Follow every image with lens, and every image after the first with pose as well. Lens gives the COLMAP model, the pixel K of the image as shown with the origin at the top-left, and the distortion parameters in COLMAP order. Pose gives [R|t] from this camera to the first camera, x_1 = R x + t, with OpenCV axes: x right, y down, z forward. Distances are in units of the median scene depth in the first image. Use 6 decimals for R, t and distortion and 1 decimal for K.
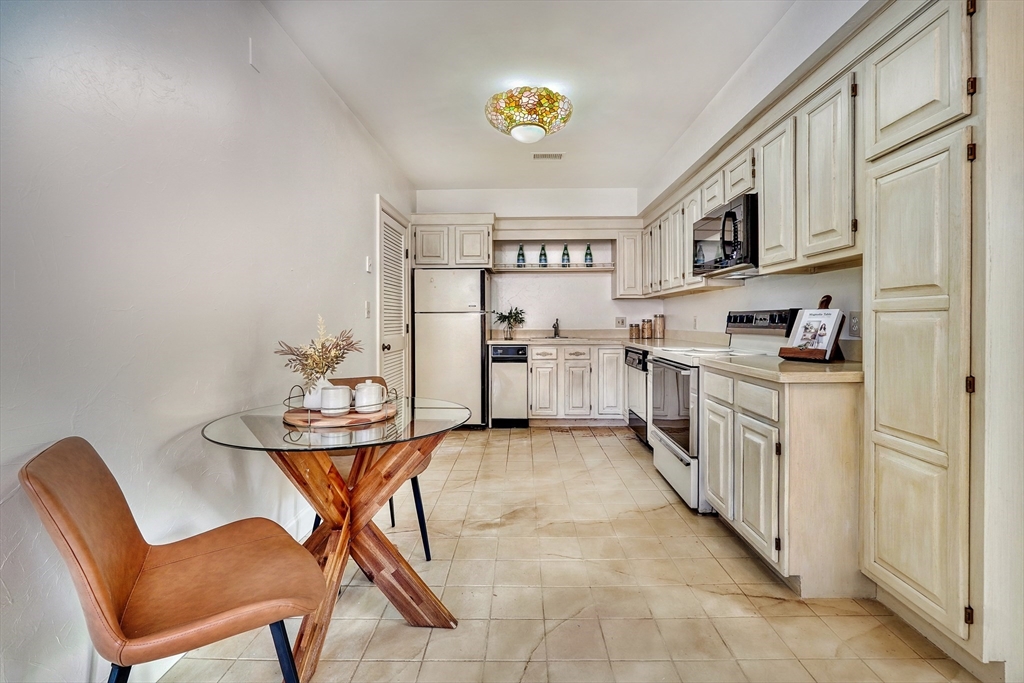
lens RADIAL K [[437.0, 0, 513.2], [0, 437.0, 323.2], [0, 0, 1]] dist [-0.016726, 0.005325]
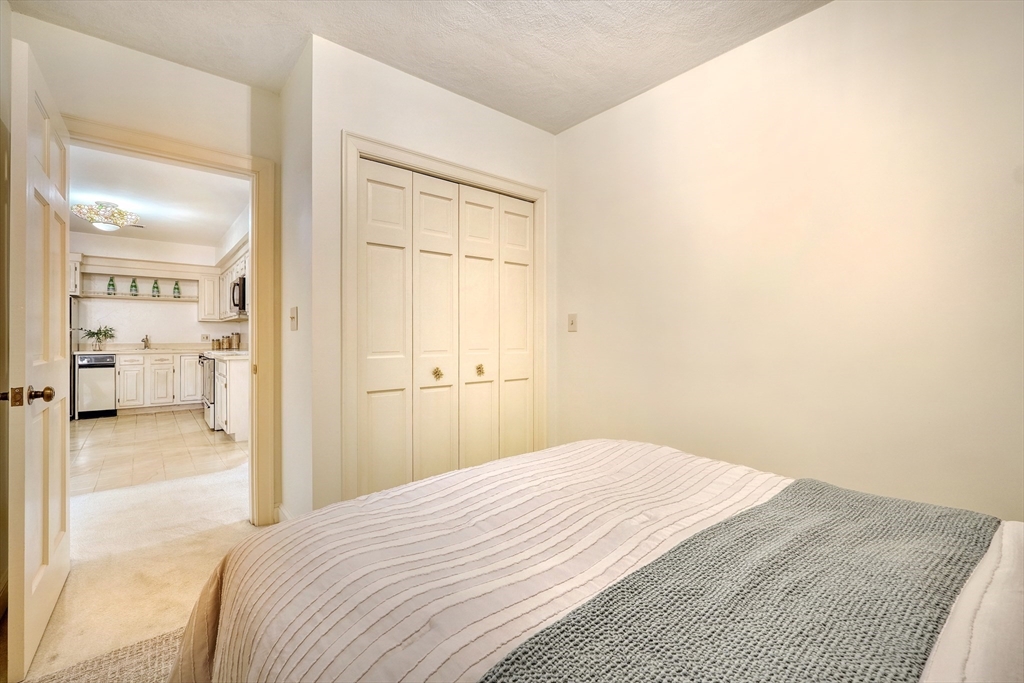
lens RADIAL K [[444.1, 0, 510.7], [0, 444.1, 337.2], [0, 0, 1]] dist [-0.011834, 0.005278]
pose [[0.756930, 0.005394, 0.653474, 0.066090], [-0.000580, 0.999971, -0.007582, 0.006763], [-0.653496, 0.005360, 0.756911, -0.831622]]
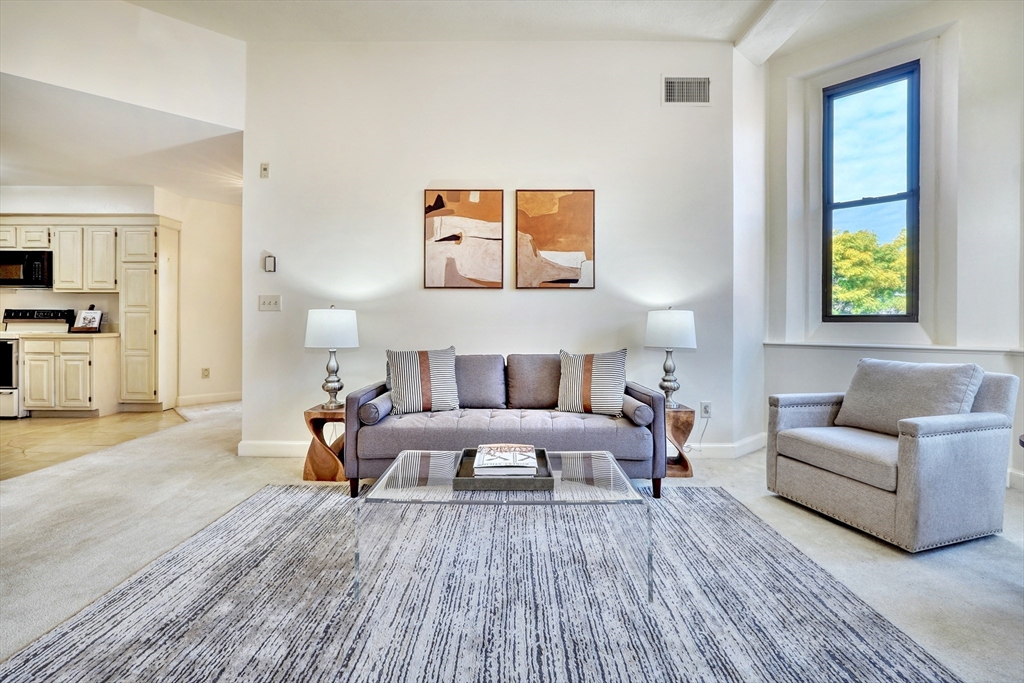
lens RADIAL K [[437.0, 0, 513.2], [0, 437.0, 323.2], [0, 0, 1]] dist [-0.016726, 0.005325]
pose [[-0.025303, -0.000788, 0.999680, -0.825955], [-0.000382, 1.000000, 0.000778, 0.016566], [-0.999680, -0.000362, -0.025303, -0.599963]]
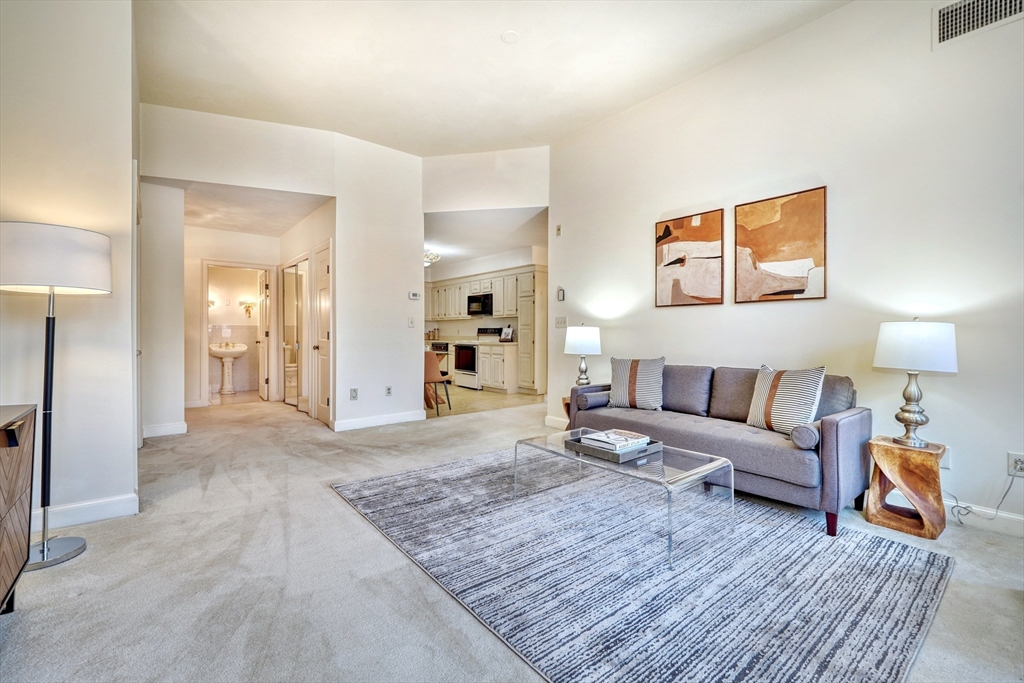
lens RADIAL K [[444.1, 0, 510.7], [0, 444.1, 337.2], [0, 0, 1]] dist [-0.011834, 0.005278]
pose [[0.761065, 0.000636, 0.648676, -0.876194], [-0.003810, 0.999987, 0.003490, 0.015889], [-0.648665, -0.005128, 0.761057, -0.962457]]
